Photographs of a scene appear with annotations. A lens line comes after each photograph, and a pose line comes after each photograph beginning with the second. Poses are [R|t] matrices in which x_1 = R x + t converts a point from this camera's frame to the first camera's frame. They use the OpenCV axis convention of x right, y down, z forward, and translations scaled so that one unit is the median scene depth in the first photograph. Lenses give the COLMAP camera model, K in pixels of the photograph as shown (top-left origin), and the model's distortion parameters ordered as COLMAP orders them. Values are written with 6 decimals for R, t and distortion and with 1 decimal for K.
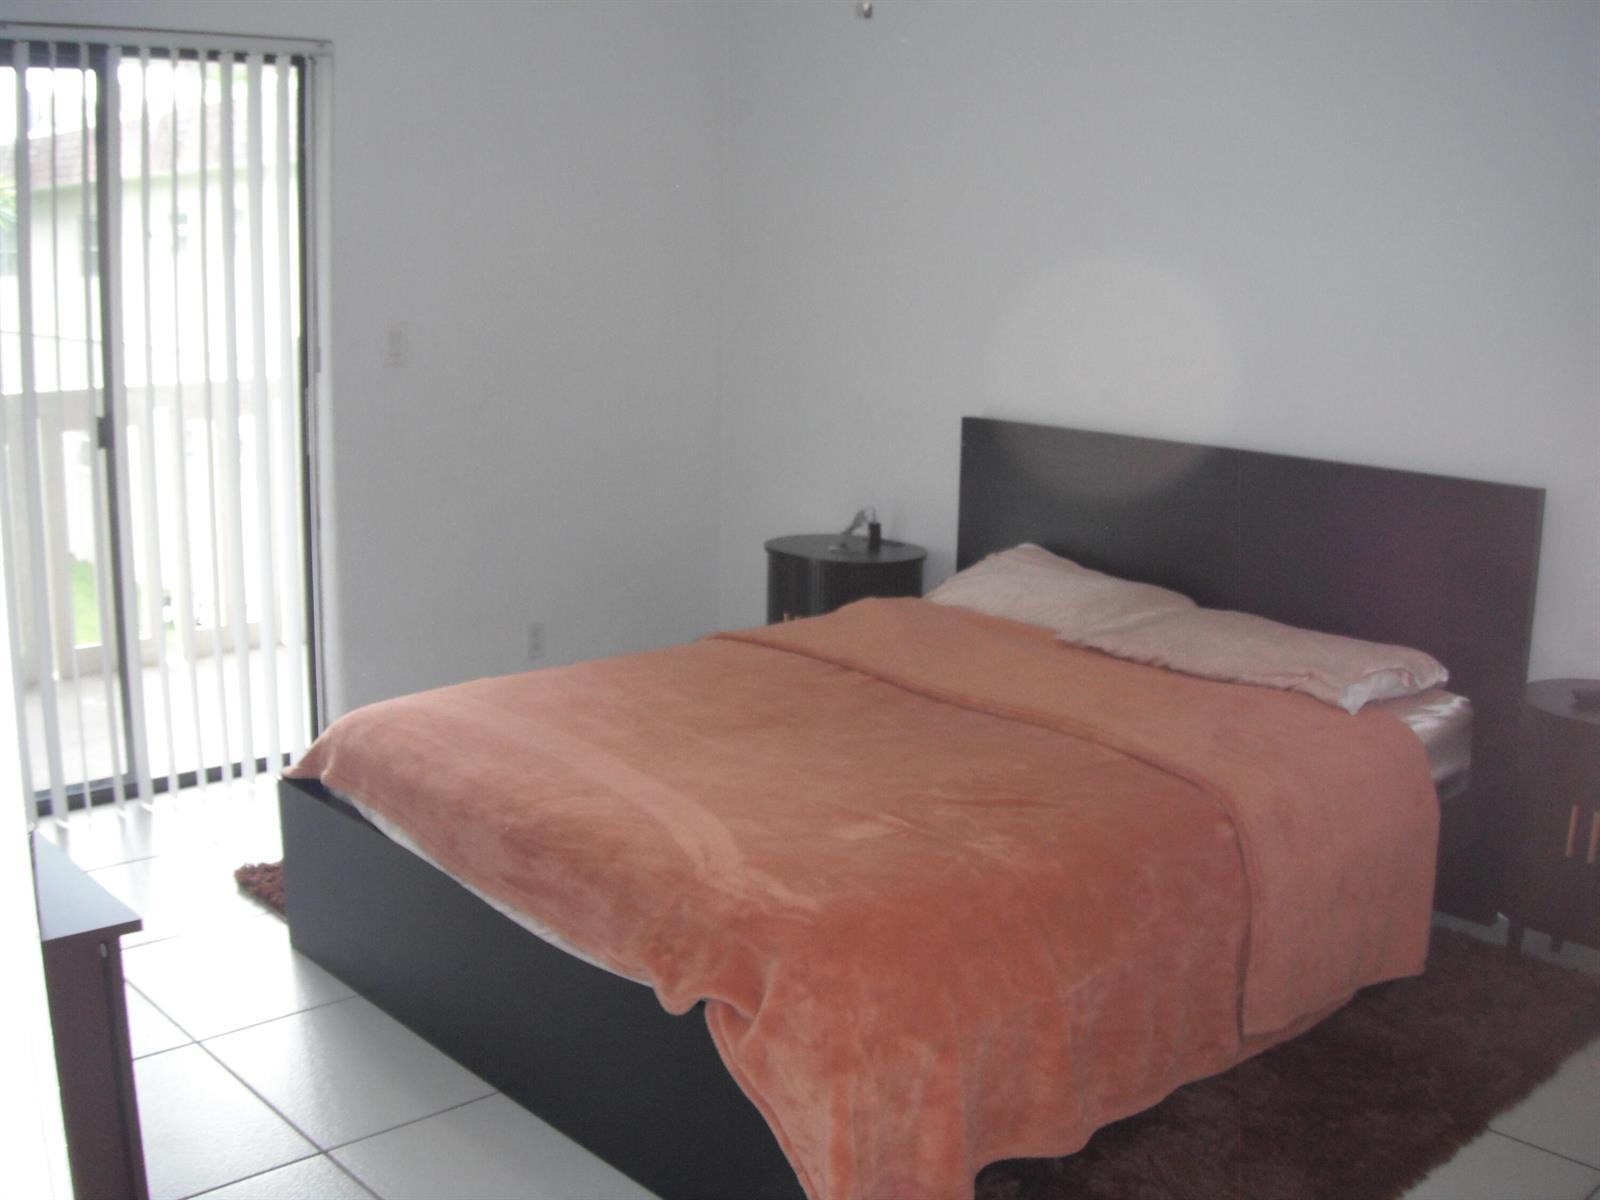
lens RADIAL K [[1706.7, 0, 796.6], [0, 1706.7, 596.0], [0, 0, 1]] dist [-0.258980, 0.170438]
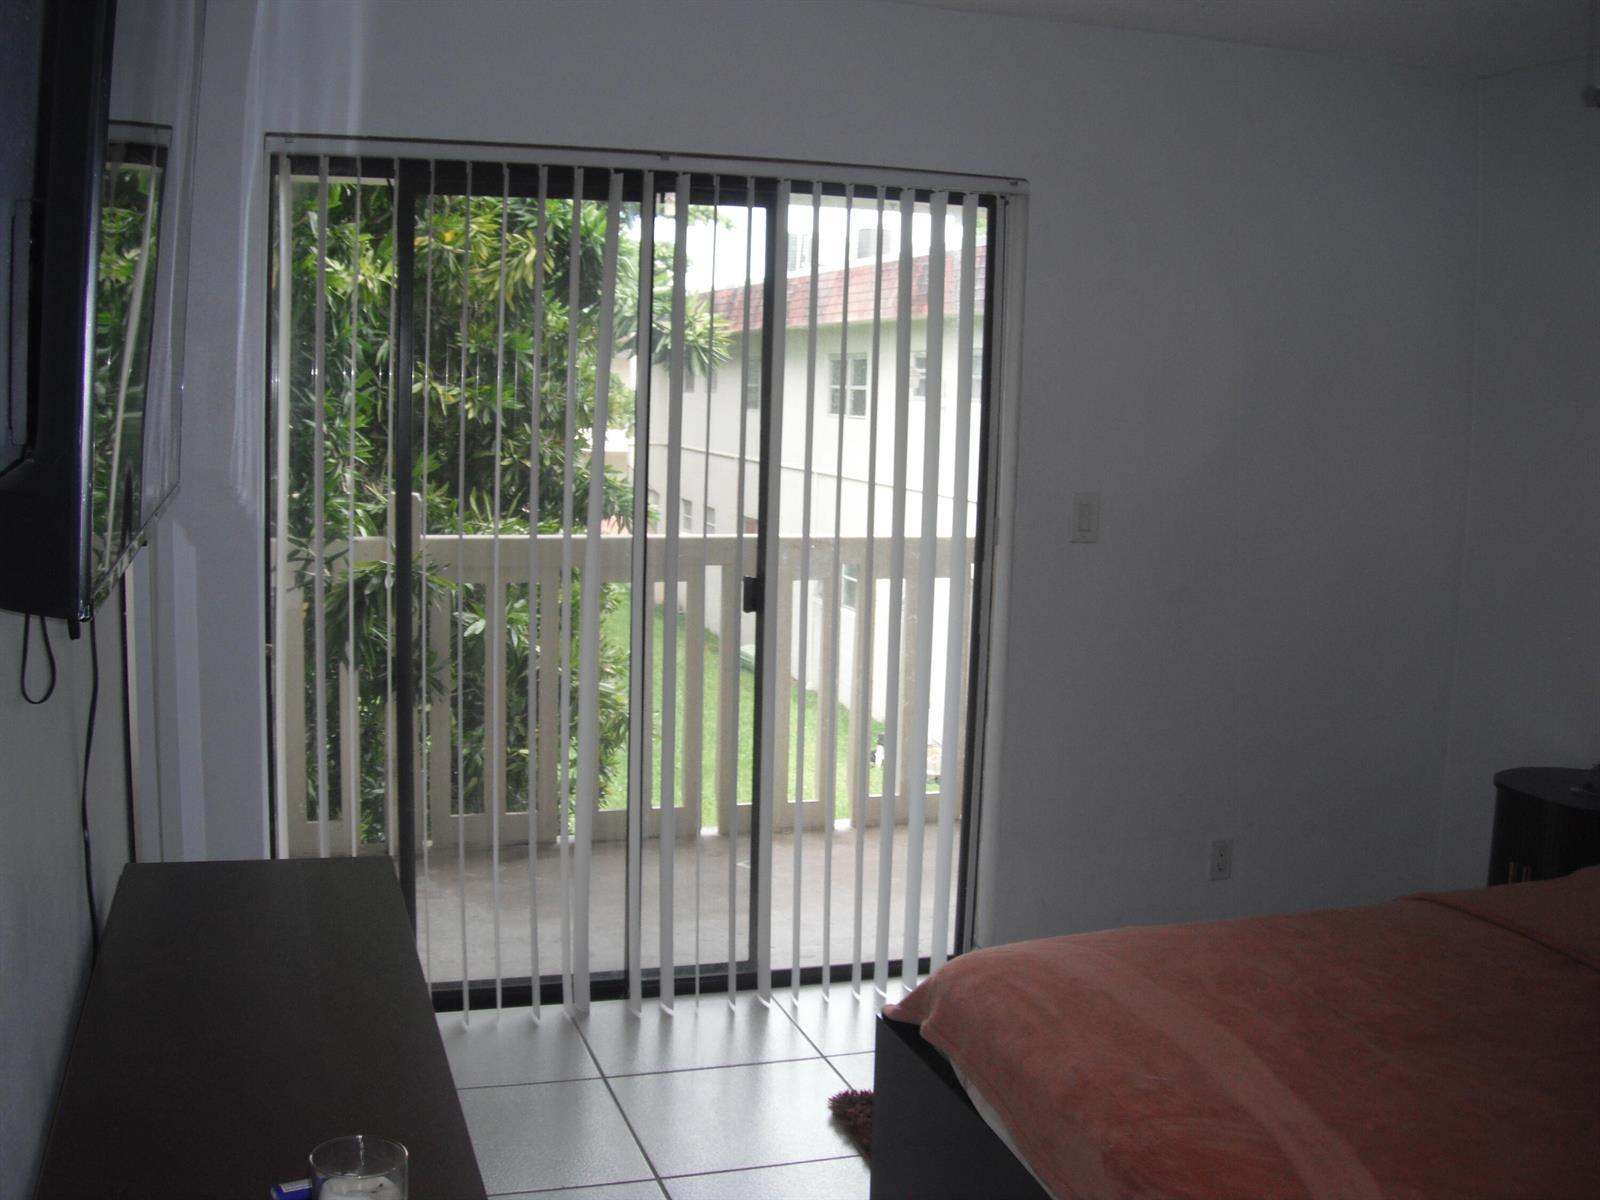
lens RADIAL K [[1682.6, 0, 798.9], [0, 1682.6, 554.6], [0, 0, 1]] dist [-0.198298, -0.006081]
pose [[0.902432, 0.052788, -0.427585, 0.007348], [-0.098900, 0.991344, -0.086344, -0.042215], [0.419326, 0.120208, 0.899842, 0.145632]]
